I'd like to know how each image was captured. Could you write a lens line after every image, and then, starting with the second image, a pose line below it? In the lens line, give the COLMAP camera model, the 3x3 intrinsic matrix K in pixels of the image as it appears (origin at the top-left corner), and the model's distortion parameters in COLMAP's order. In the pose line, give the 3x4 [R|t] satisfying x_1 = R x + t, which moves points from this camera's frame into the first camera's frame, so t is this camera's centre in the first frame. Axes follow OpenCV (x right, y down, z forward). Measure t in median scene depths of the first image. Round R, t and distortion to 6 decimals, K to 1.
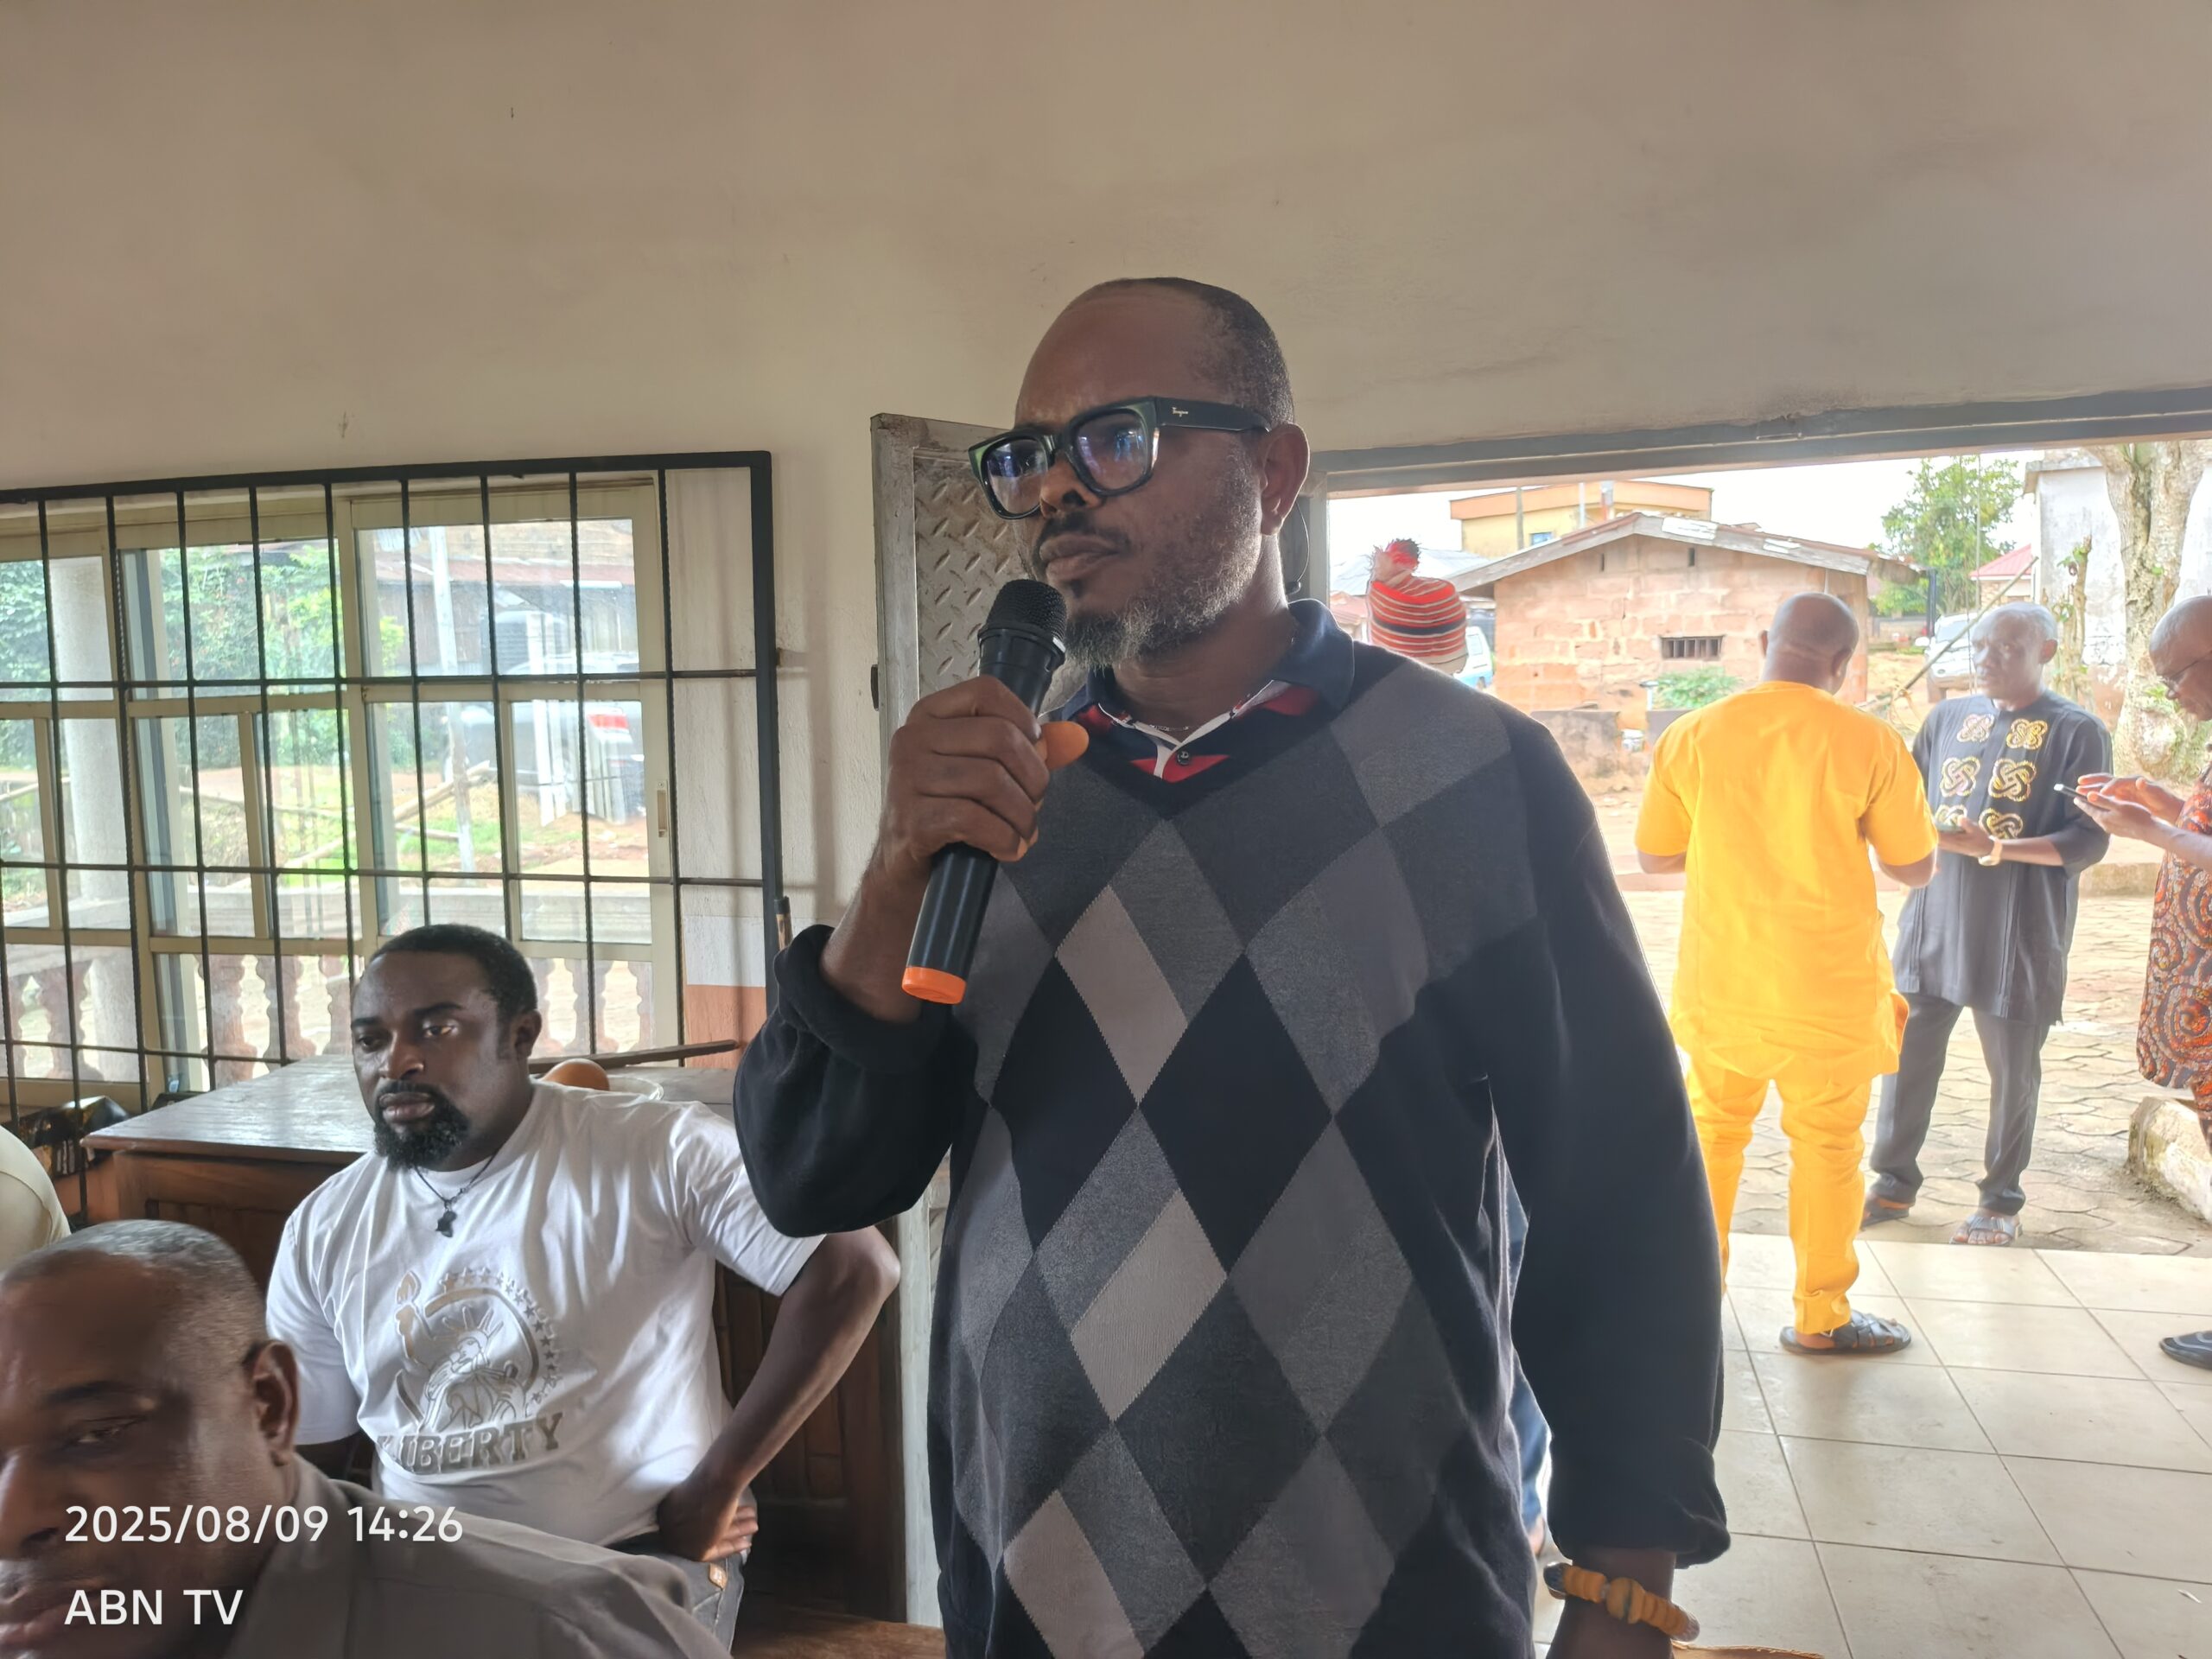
lens RADIAL K [[1629.6, 0, 1106.0], [0, 1629.6, 829.5], [0, 0, 1]] dist [-0.057527, -0.002742]
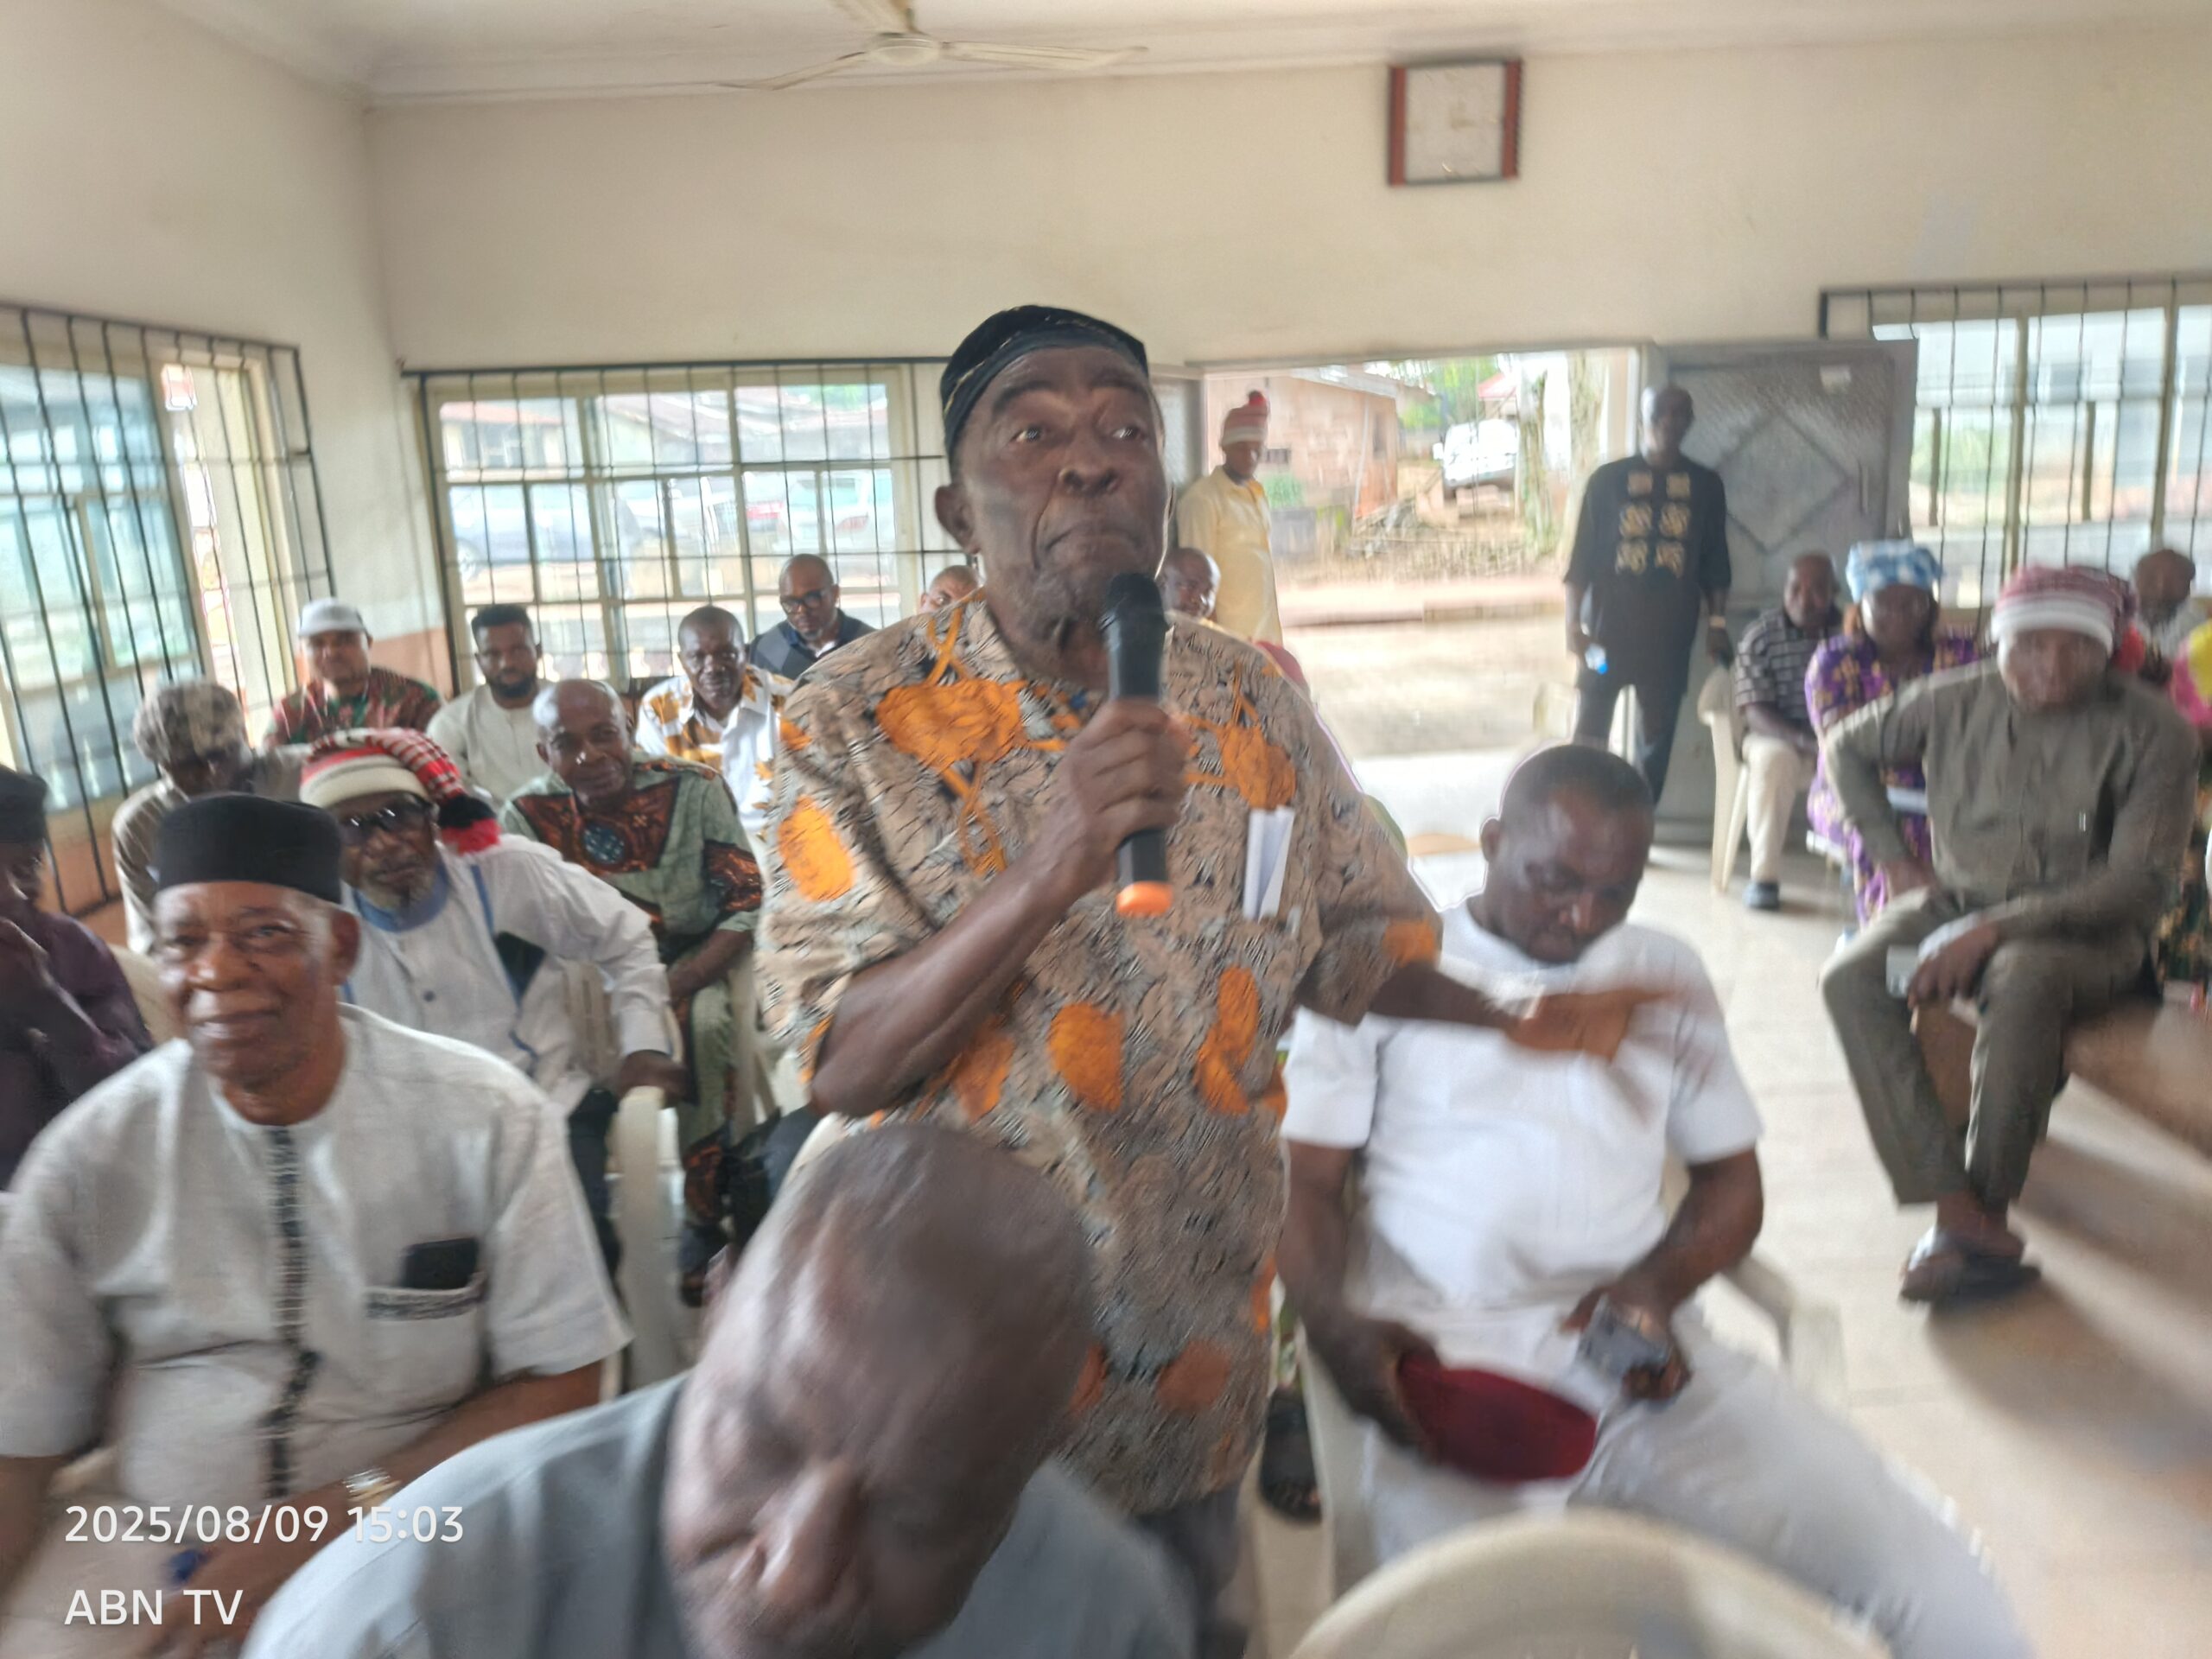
lens RADIAL K [[1548.3, 0, 1106.0], [0, 1548.3, 829.5], [0, 0, 1]] dist [-0.000220, -0.001121]
pose [[0.966007, -0.070435, 0.248734, -0.071278], [0.040765, 0.991632, 0.122488, 0.019555], [-0.255280, -0.108185, 0.960796, -0.142217]]
